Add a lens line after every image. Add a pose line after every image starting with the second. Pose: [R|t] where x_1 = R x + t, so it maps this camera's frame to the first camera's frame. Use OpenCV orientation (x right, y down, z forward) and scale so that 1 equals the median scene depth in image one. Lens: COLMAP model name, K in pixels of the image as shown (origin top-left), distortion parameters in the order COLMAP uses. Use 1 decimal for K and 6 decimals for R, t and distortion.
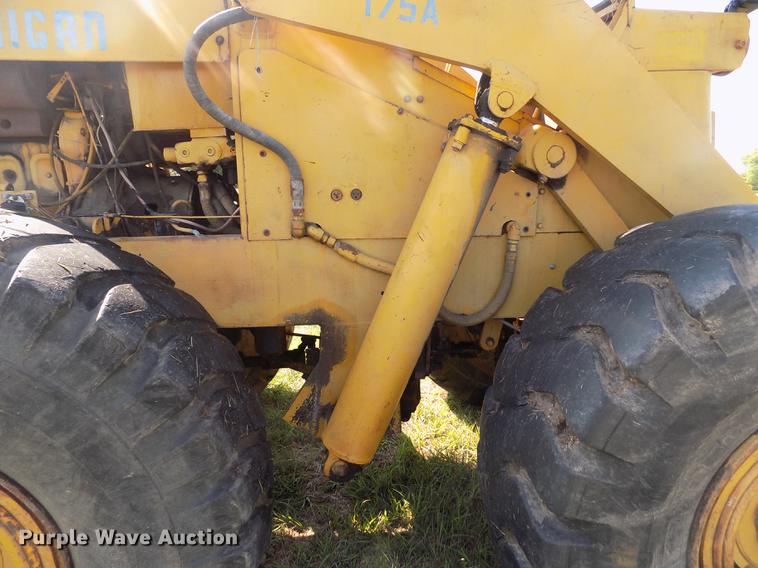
lens RADIAL K [[515.3, 0, 382.0], [0, 515.3, 277.4], [0, 0, 1]] dist [-0.070049, 0.071215]
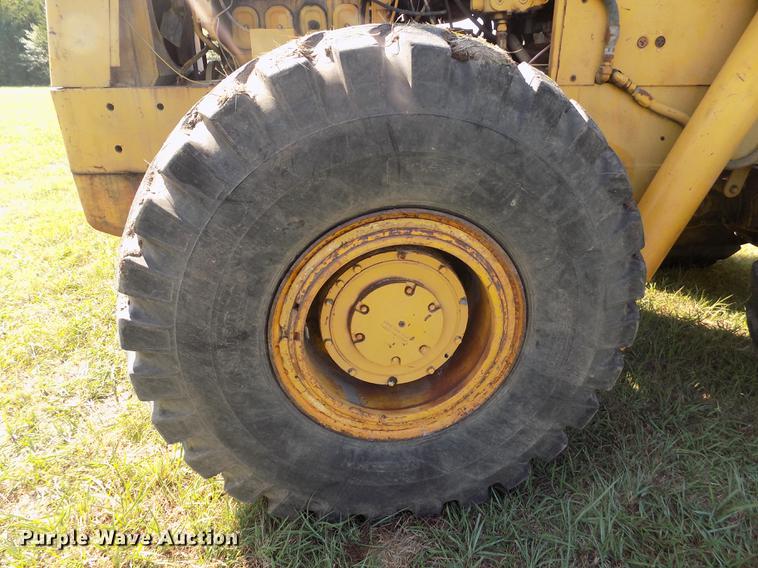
lens RADIAL K [[515.3, 0, 382.0], [0, 515.3, 277.4], [0, 0, 1]] dist [-0.070049, 0.071215]
pose [[0.998231, 0.023258, -0.054723, -0.868410], [-0.012343, 0.981334, 0.191914, 0.200090], [0.058165, -0.190898, 0.979885, -0.283969]]
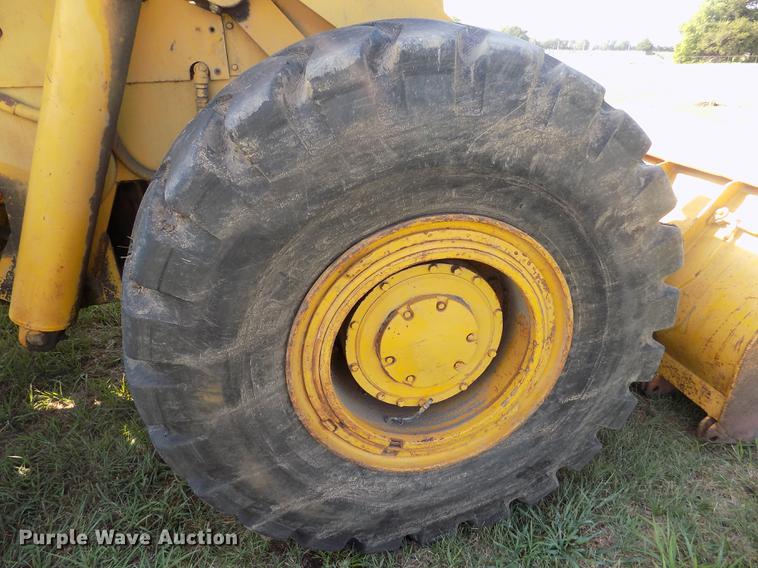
lens RADIAL K [[515.3, 0, 382.0], [0, 515.3, 277.4], [0, 0, 1]] dist [-0.070049, 0.071215]
pose [[0.993589, -0.063859, 0.093285, 0.740747], [0.042109, 0.974854, 0.218829, 0.121837], [-0.104913, -0.213498, 0.971294, 0.035054]]
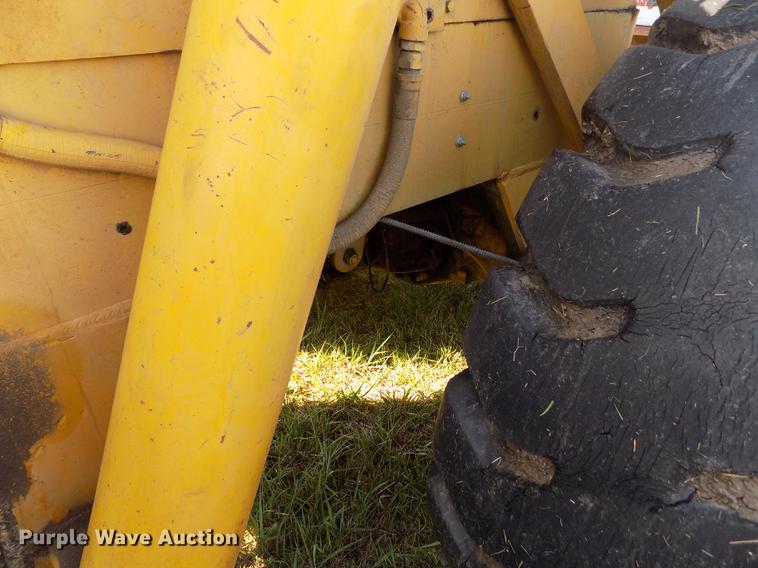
lens RADIAL K [[515.3, 0, 382.0], [0, 515.3, 277.4], [0, 0, 1]] dist [-0.070049, 0.071215]
pose [[0.824980, -0.278155, 0.491973, -0.050031], [0.104046, 0.930371, 0.351546, -0.066670], [-0.555502, -0.238830, 0.796479, 0.988747]]
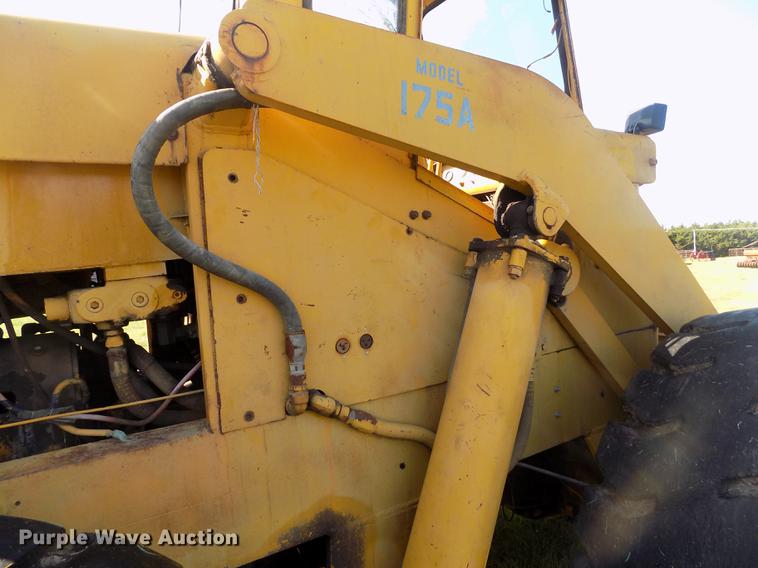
lens RADIAL K [[515.3, 0, 382.0], [0, 515.3, 277.4], [0, 0, 1]] dist [-0.070049, 0.071215]
pose [[0.894489, -0.072263, 0.441212, -0.531488], [0.150248, 0.978043, -0.144418, -0.214670], [-0.421089, 0.195472, 0.885706, 0.485334]]
